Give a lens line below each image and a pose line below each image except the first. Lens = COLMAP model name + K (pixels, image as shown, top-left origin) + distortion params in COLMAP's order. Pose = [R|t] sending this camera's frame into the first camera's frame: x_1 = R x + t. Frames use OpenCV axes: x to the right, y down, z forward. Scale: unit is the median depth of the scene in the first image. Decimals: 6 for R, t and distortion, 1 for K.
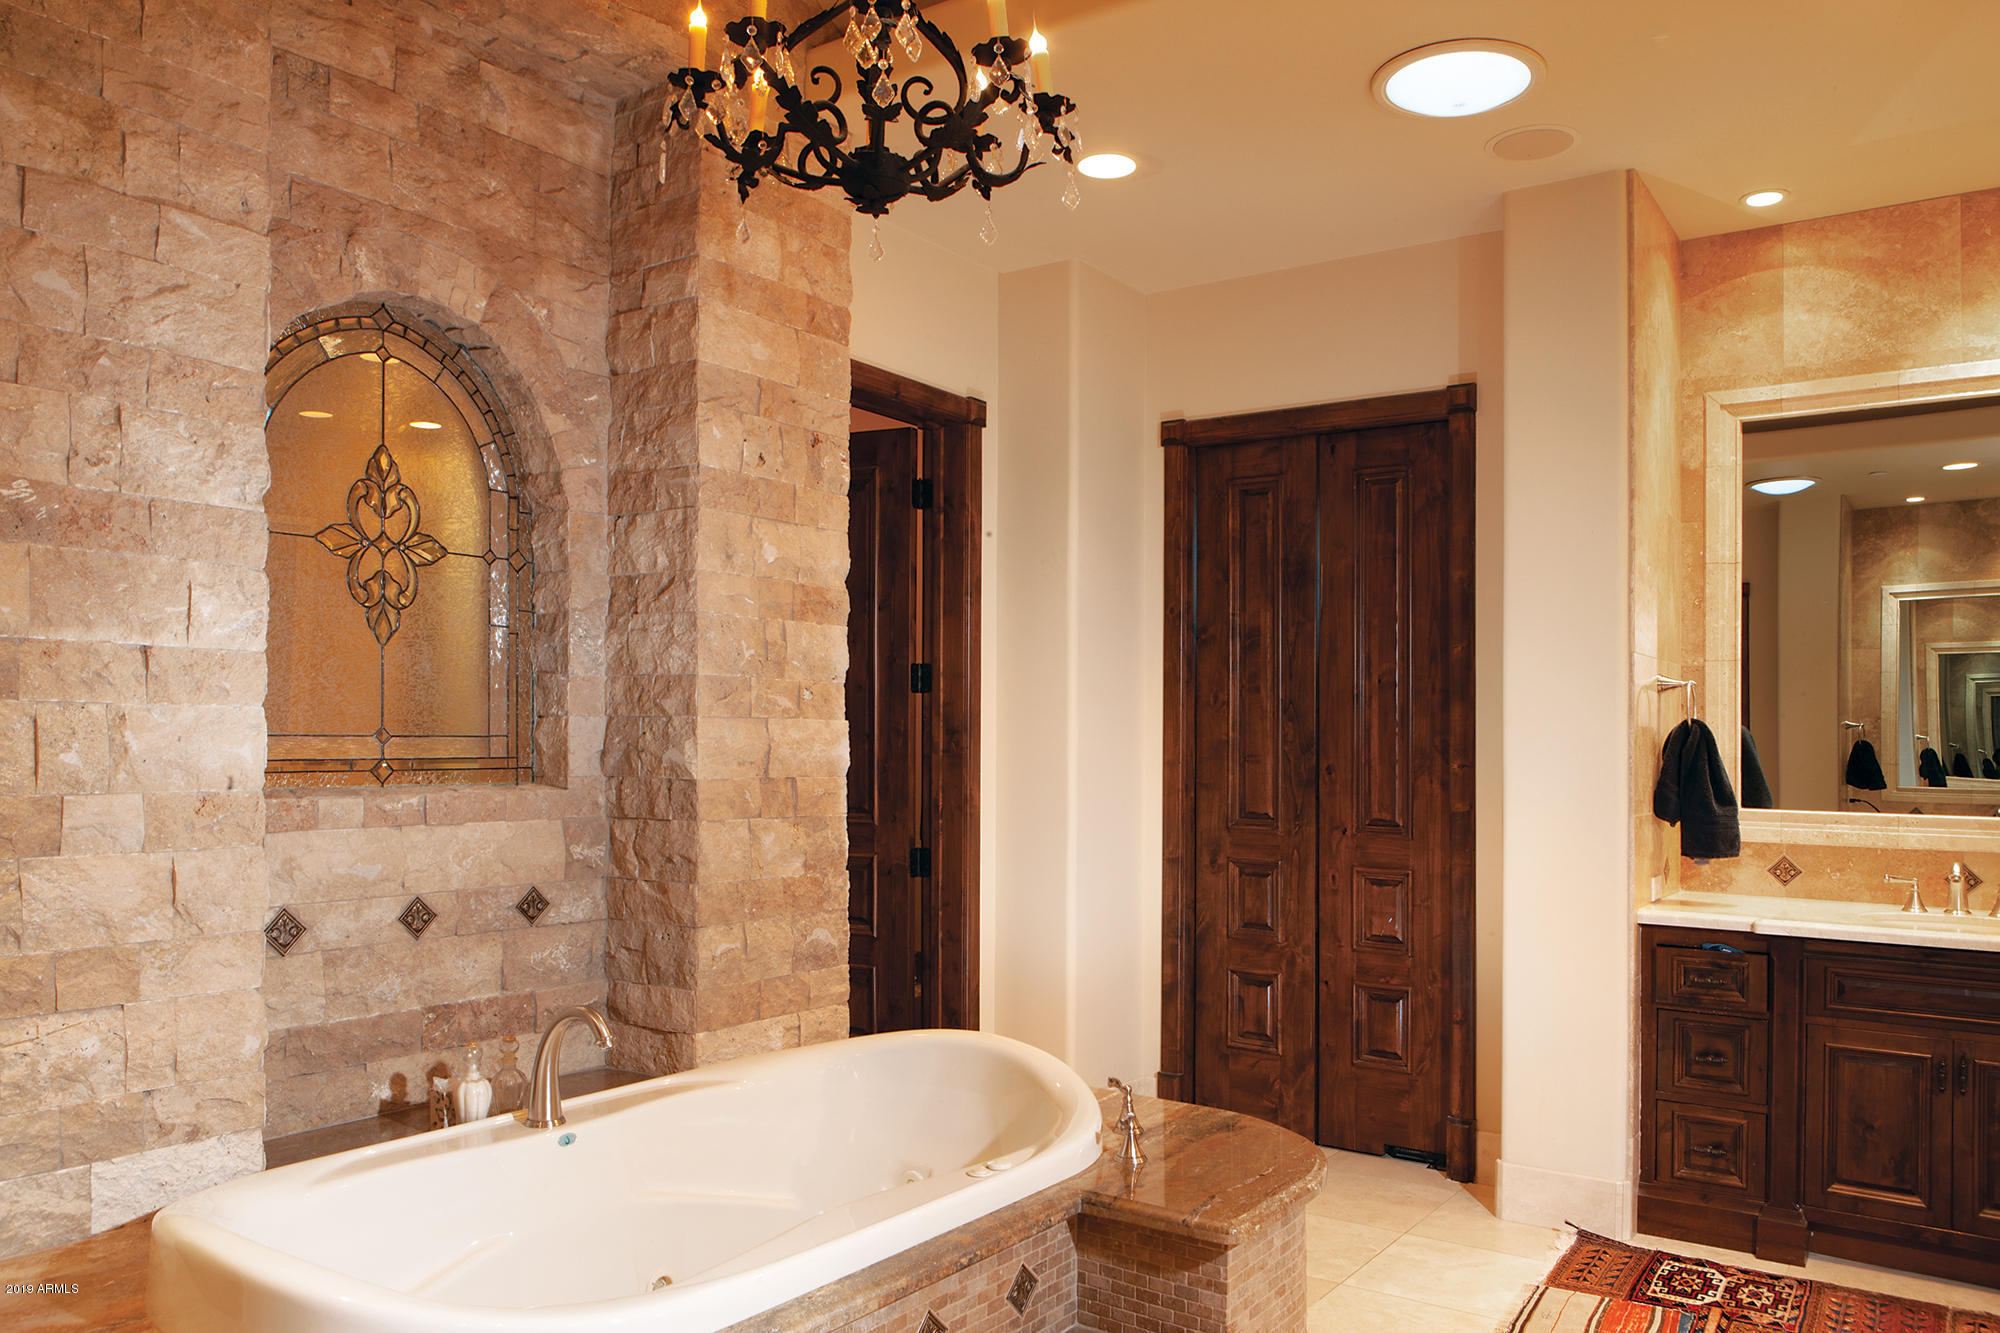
lens RADIAL K [[1409.3, 0, 1003.3], [0, 1409.3, 738.0], [0, 0, 1]] dist [0.003790, 0.001505]
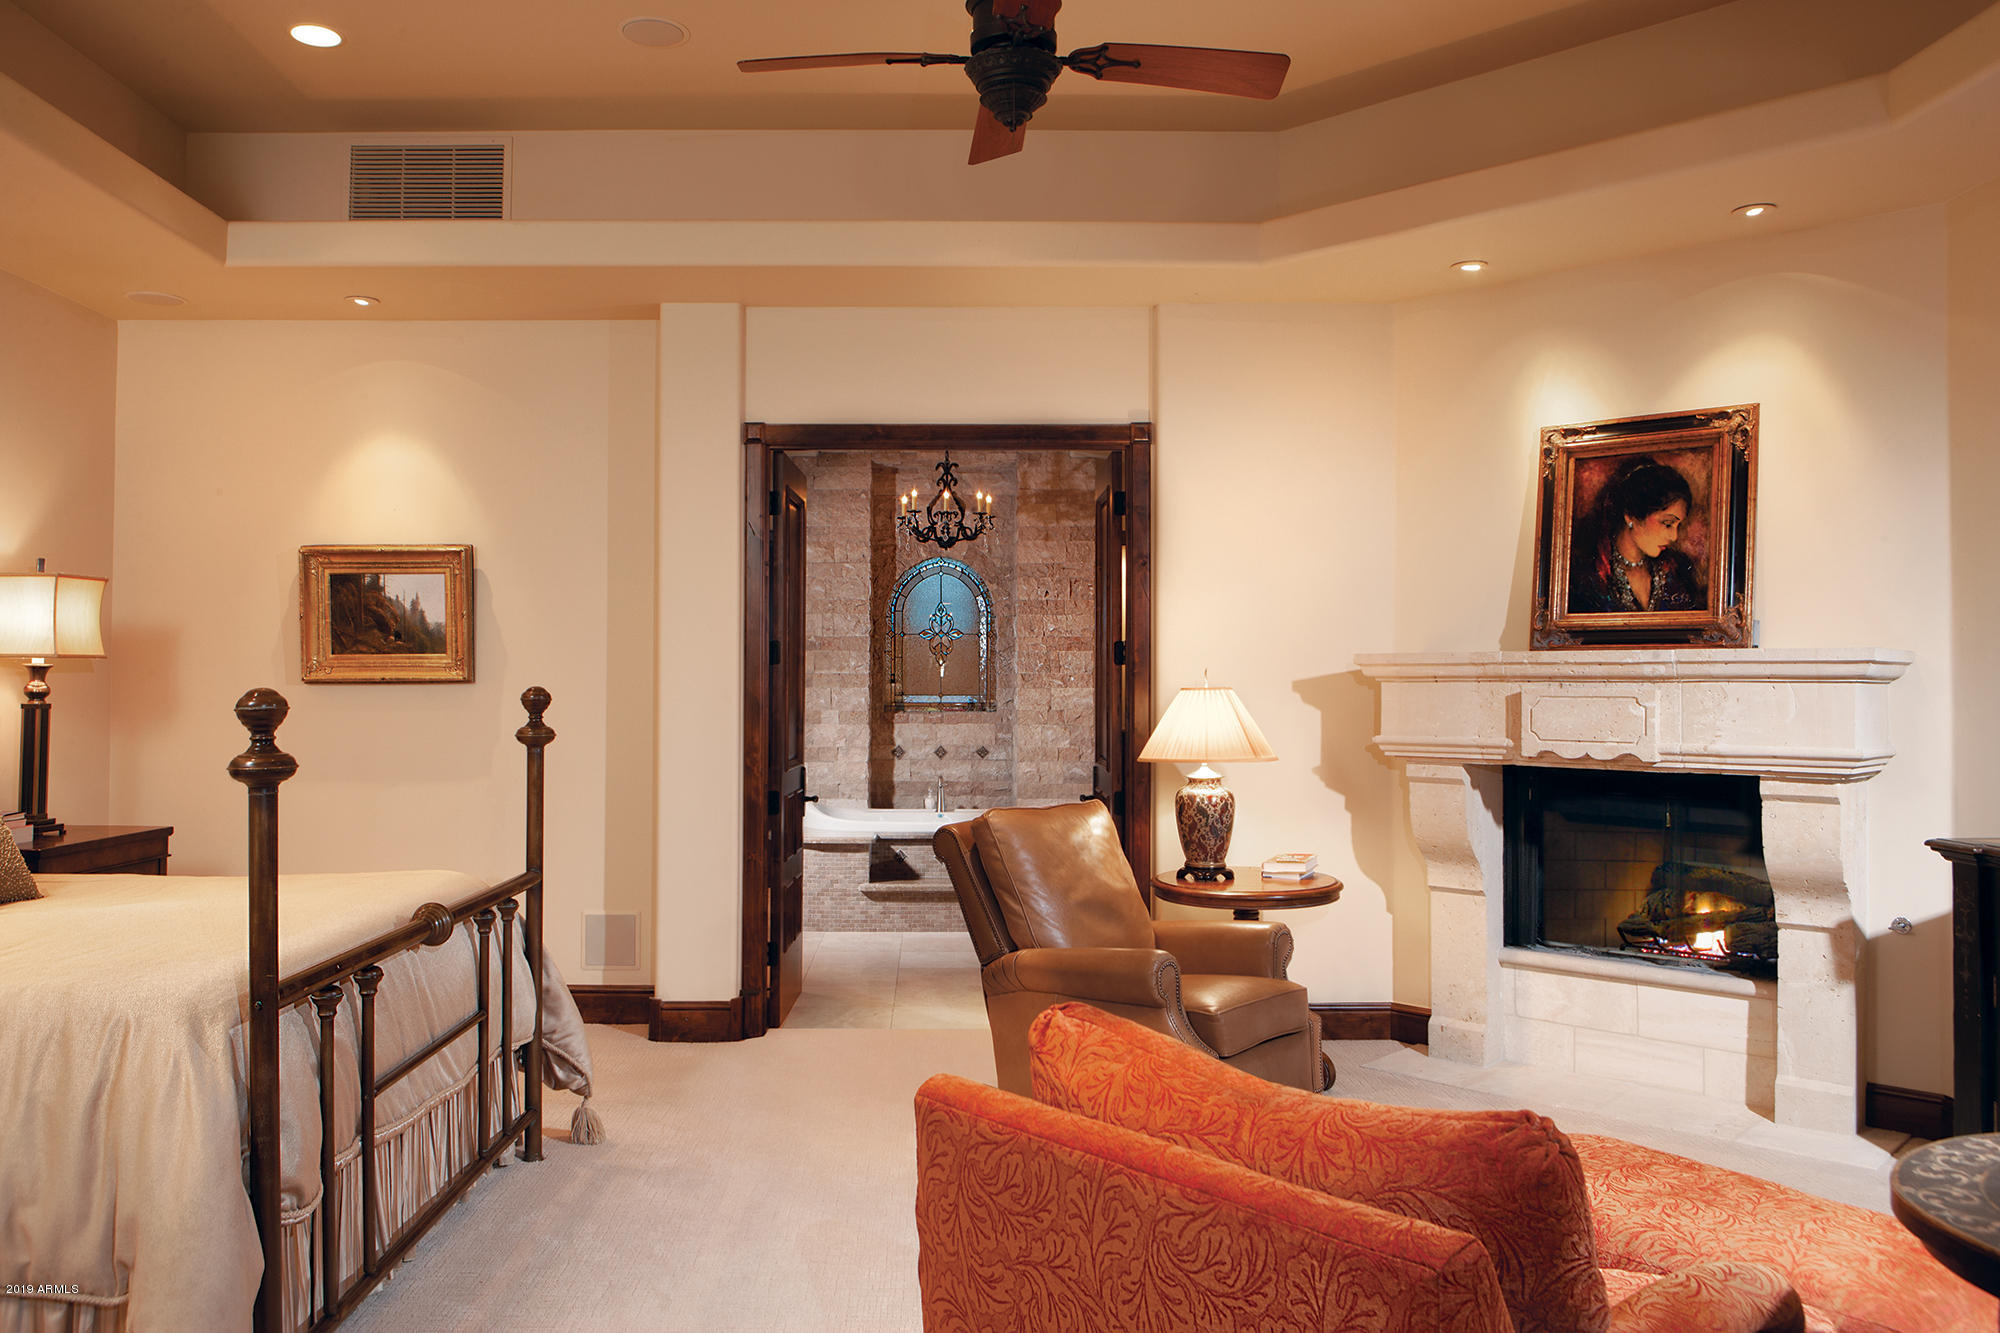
lens RADIAL K [[1539.3, 0, 1000.0], [0, 1539.3, 666.5], [0, 0, 1]] dist [-0.001362, -0.000348]
pose [[0.600138, -0.023336, -0.799556, 2.256018], [0.006539, 0.999684, -0.024269, 0.017143], [0.799870, 0.009336, 0.600101, -0.904197]]
